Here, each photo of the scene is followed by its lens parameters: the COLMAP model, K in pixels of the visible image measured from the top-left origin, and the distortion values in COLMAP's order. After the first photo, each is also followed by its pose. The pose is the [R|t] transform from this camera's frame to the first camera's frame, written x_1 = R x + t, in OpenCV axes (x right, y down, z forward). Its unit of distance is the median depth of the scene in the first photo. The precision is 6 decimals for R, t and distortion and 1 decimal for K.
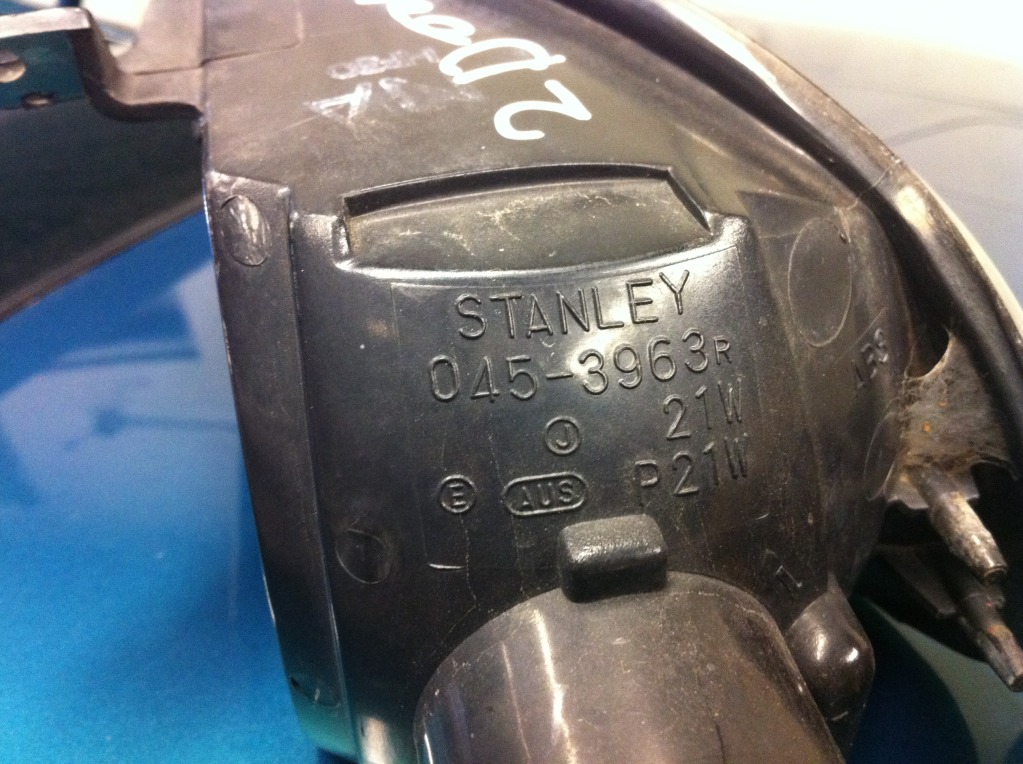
lens RADIAL K [[943.0, 0, 511.5], [0, 943.0, 382.0], [0, 0, 1]] dist [0.004247, 0.002567]
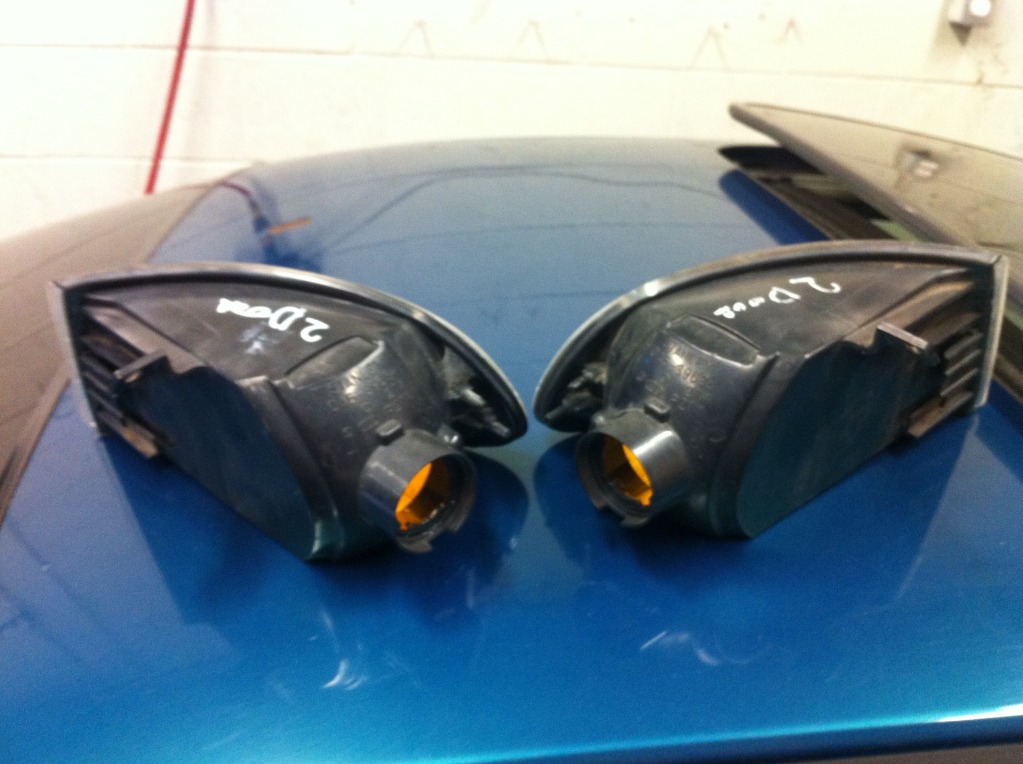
lens RADIAL K [[943.0, 0, 511.5], [0, 943.0, 382.0], [0, 0, 1]] dist [0.004247, 0.002567]
pose [[0.827692, -0.371213, 0.420865, -0.886941], [0.398960, 0.916657, 0.023901, 0.088280], [-0.394661, 0.148125, 0.906808, -2.352187]]
